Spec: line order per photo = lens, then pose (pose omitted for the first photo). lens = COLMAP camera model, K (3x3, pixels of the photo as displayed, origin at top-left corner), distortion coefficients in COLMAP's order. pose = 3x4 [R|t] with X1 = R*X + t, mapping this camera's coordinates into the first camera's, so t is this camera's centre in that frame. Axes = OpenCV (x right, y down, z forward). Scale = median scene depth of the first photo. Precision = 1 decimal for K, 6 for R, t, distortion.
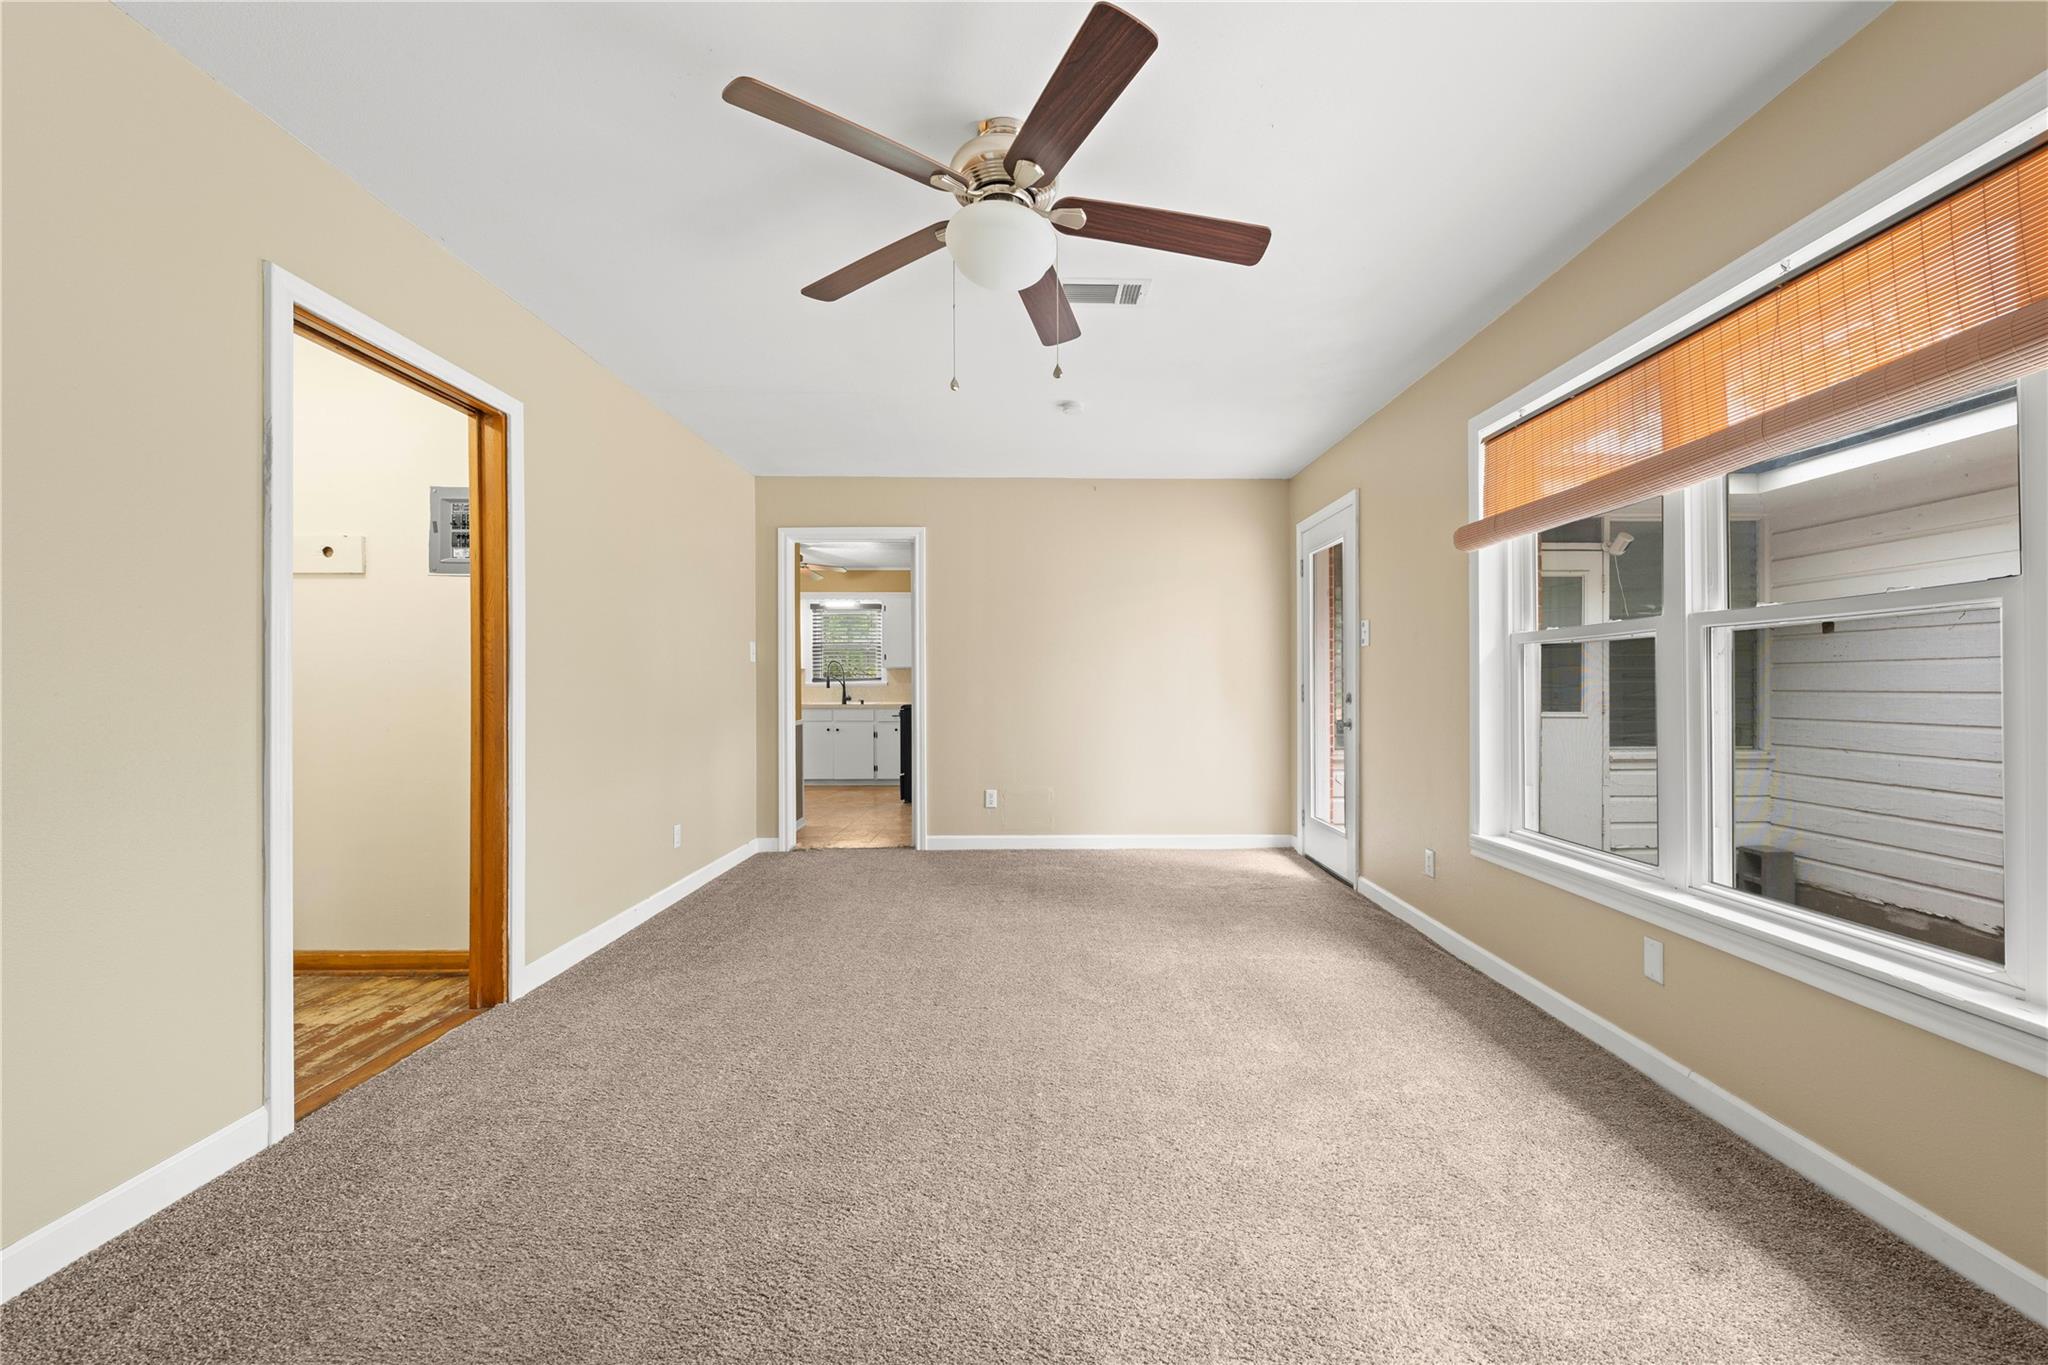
lens RADIAL K [[800.9, 0, 1029.8], [0, 800.9, 682.3], [0, 0, 1]] dist [-0.000529, 0.000040]
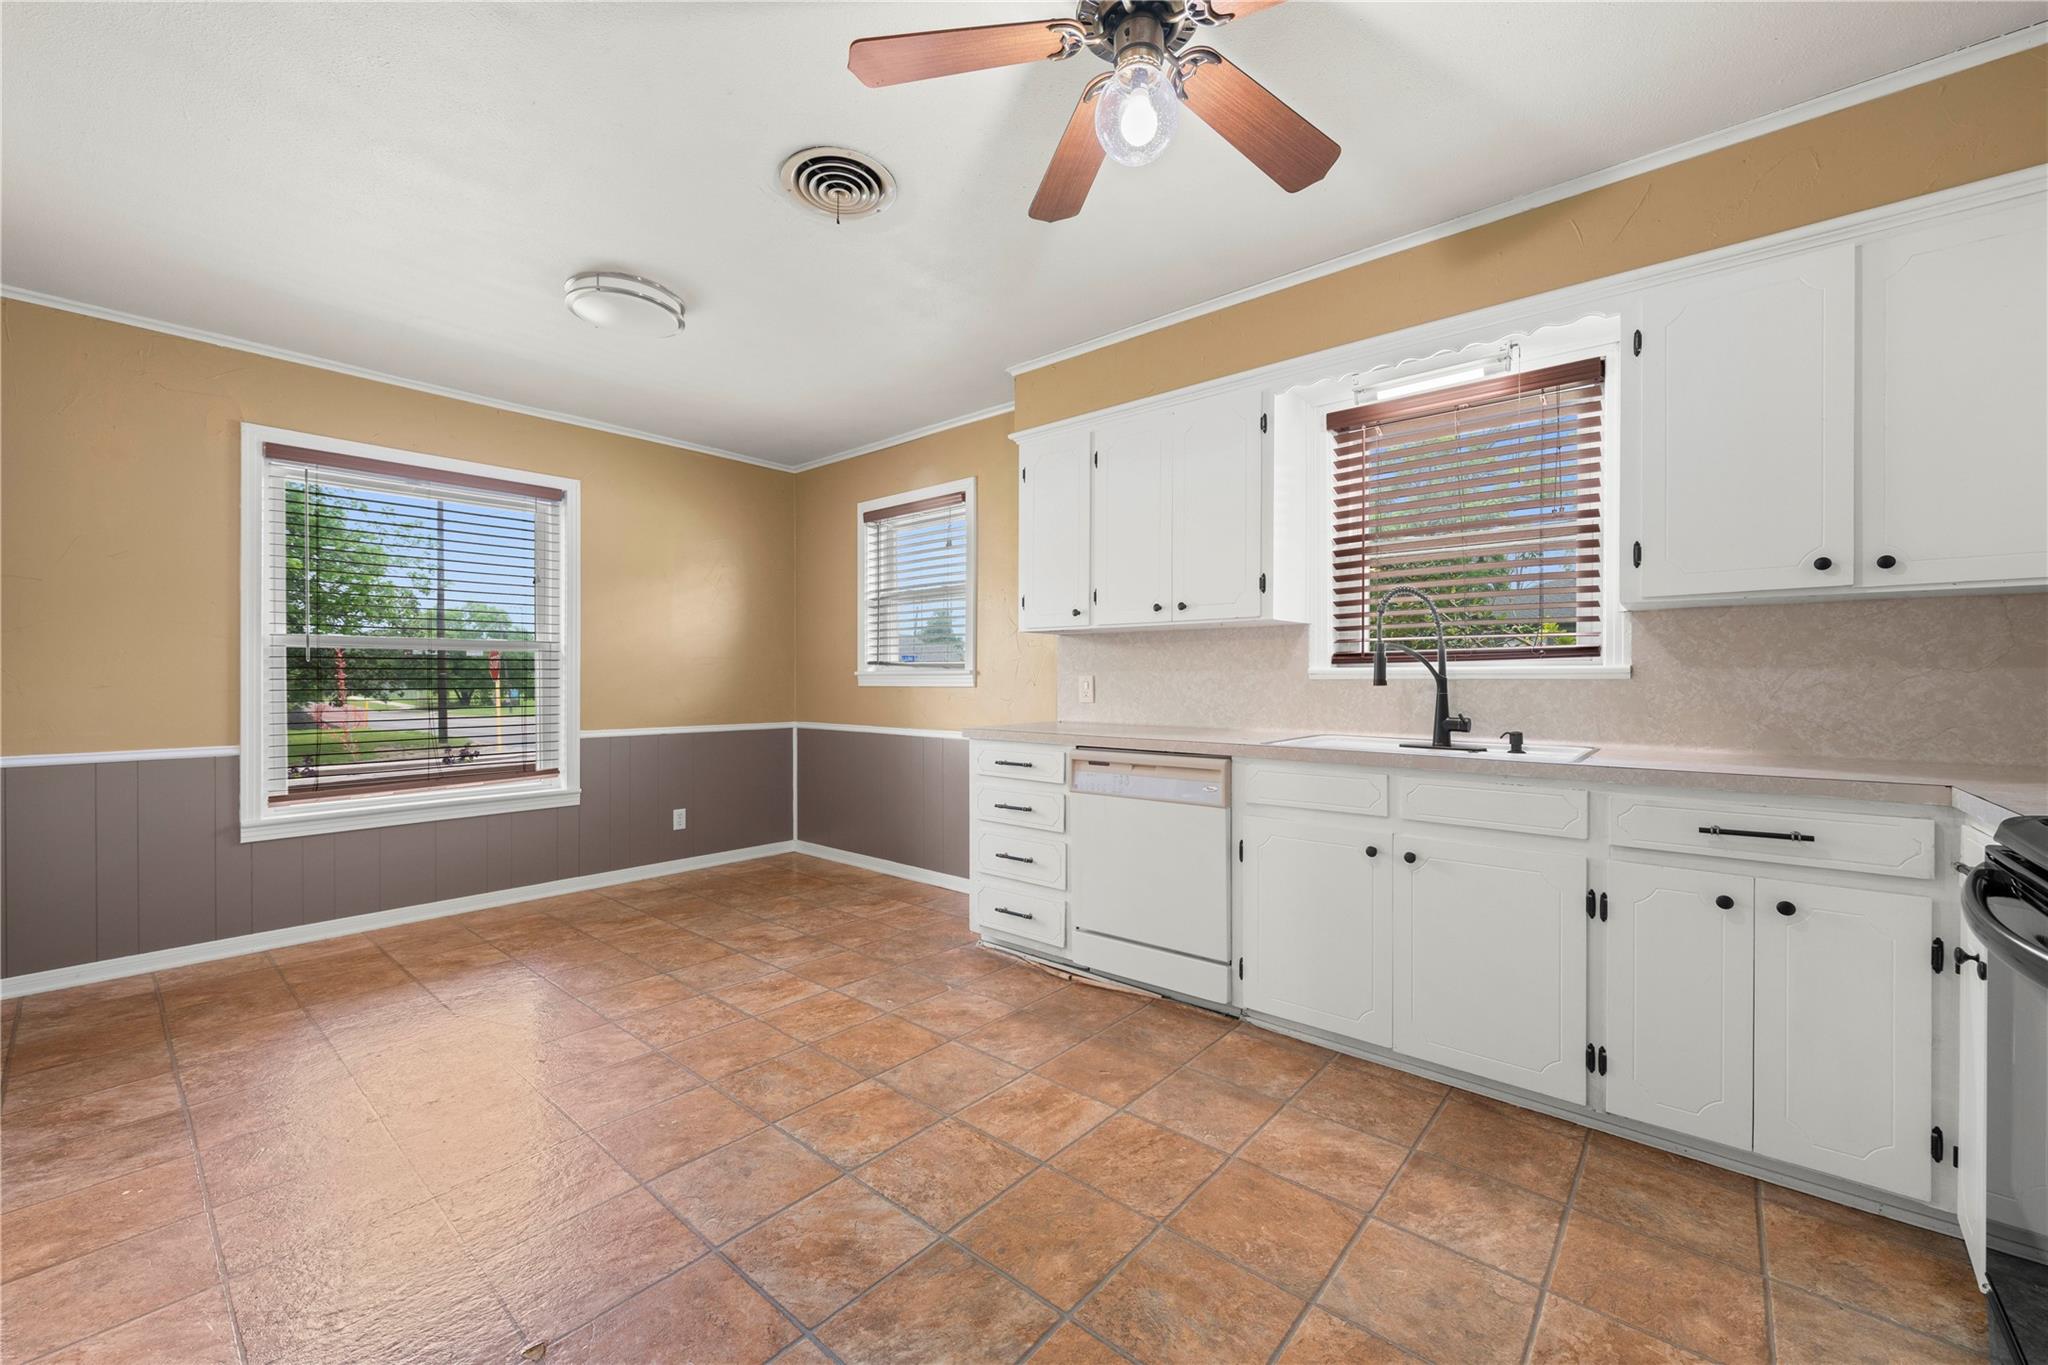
lens RADIAL K [[800.9, 0, 1034.2], [0, 800.9, 679.8], [0, 0, 1]] dist [-0.000529, 0.000040]
pose [[0.756537, 0.001824, -0.653949, -0.156813], [0.001333, 0.999990, 0.004331, 0.003277], [0.653950, -0.004149, 0.756526, 0.695616]]
